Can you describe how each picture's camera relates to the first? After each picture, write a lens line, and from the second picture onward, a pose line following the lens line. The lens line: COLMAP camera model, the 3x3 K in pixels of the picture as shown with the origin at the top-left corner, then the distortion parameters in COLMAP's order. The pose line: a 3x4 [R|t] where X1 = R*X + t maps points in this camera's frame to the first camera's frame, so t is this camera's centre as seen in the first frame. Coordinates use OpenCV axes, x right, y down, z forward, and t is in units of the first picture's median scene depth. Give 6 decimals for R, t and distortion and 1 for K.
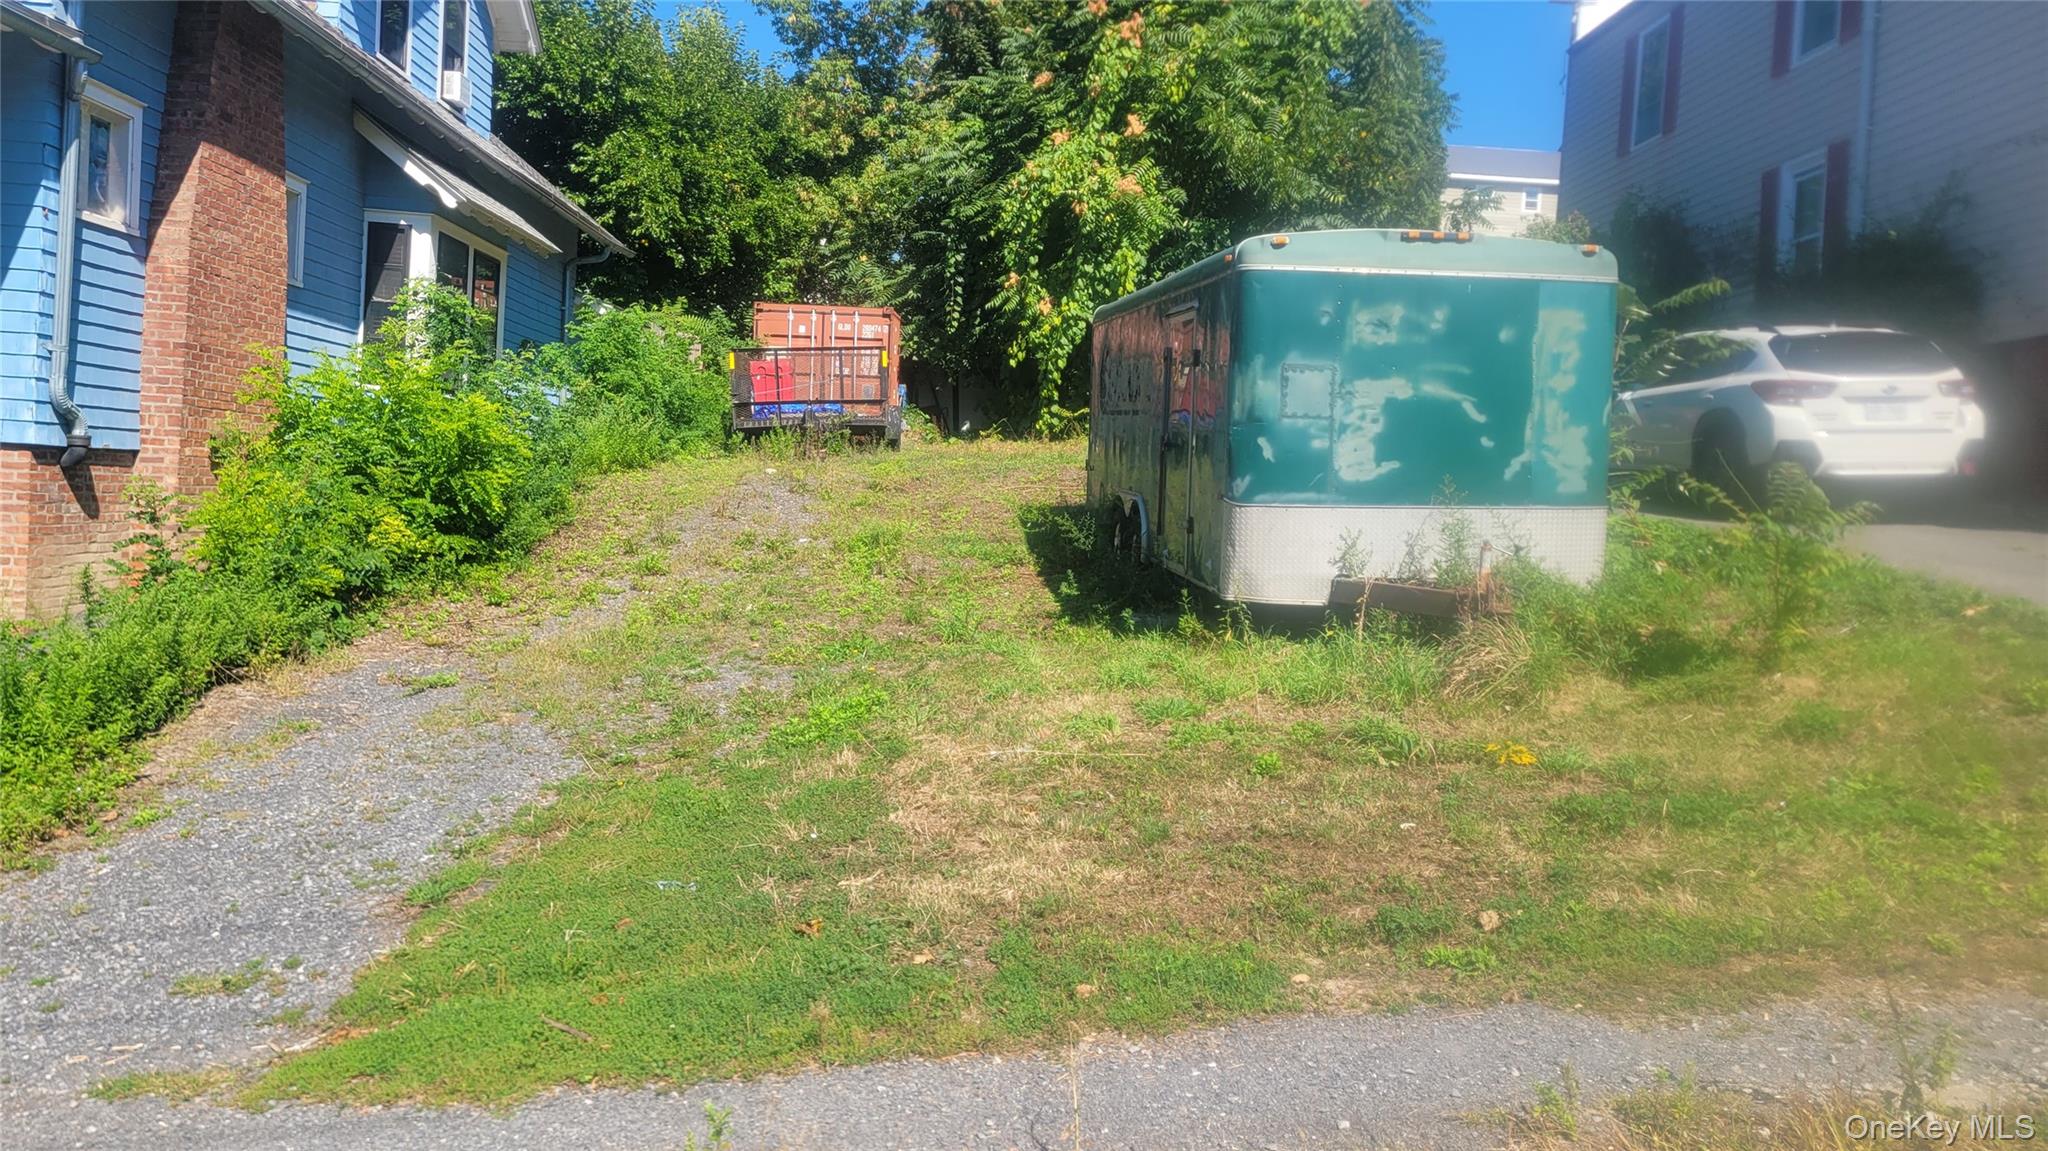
lens RADIAL K [[1562.2, 0, 1024.0], [0, 1562.2, 575.5], [0, 0, 1]] dist [0.009297, 0.001708]
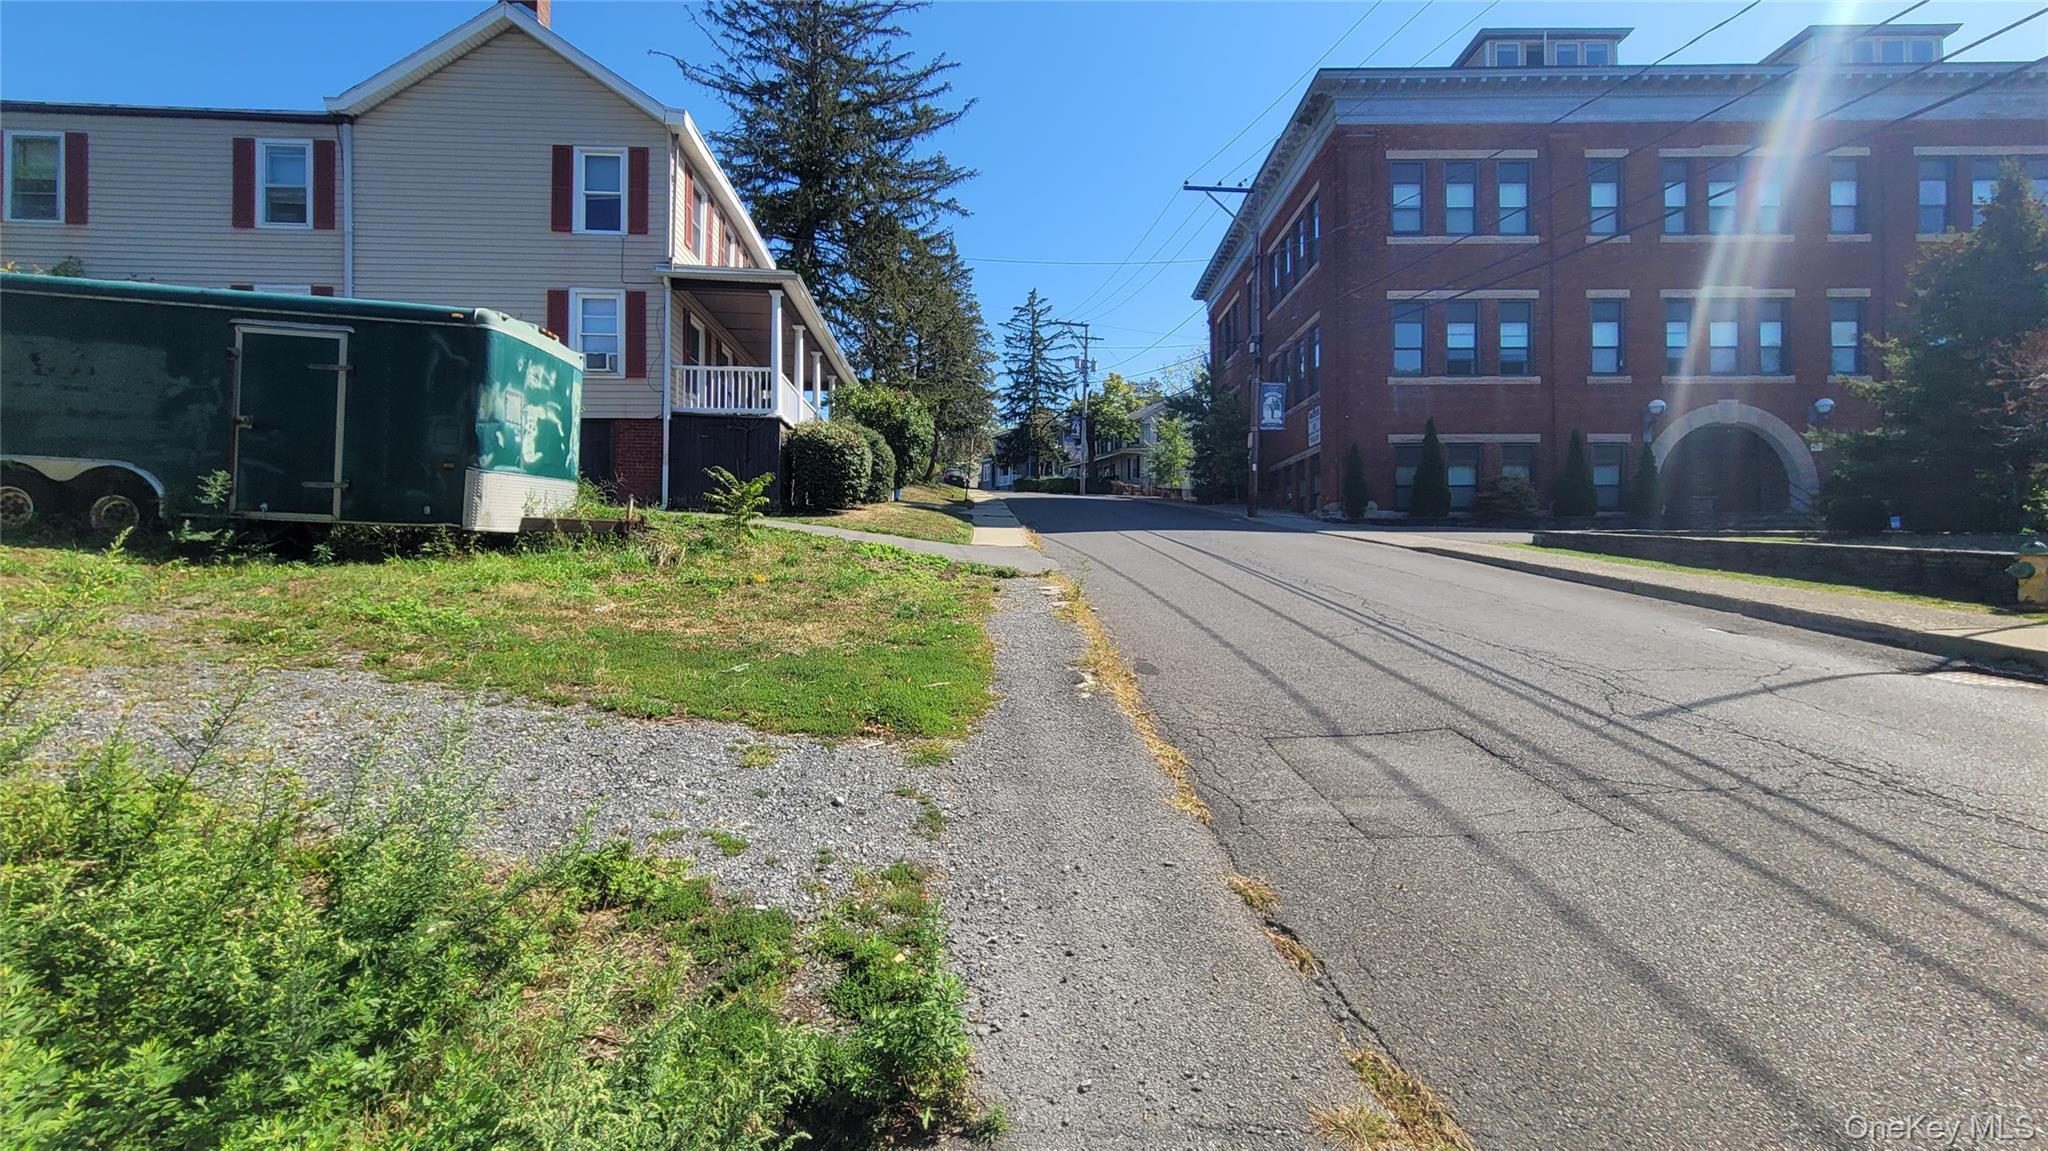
lens RADIAL K [[765.7, 0, 1025.1], [0, 765.7, 521.0], [0, 0, 1]] dist [-0.000052, 0.000027]
pose [[-0.021203, -0.011984, 0.999703, -0.512654], [0.041204, 0.999068, 0.012851, 0.014492], [-0.998926, 0.041464, -0.020689, 0.348128]]
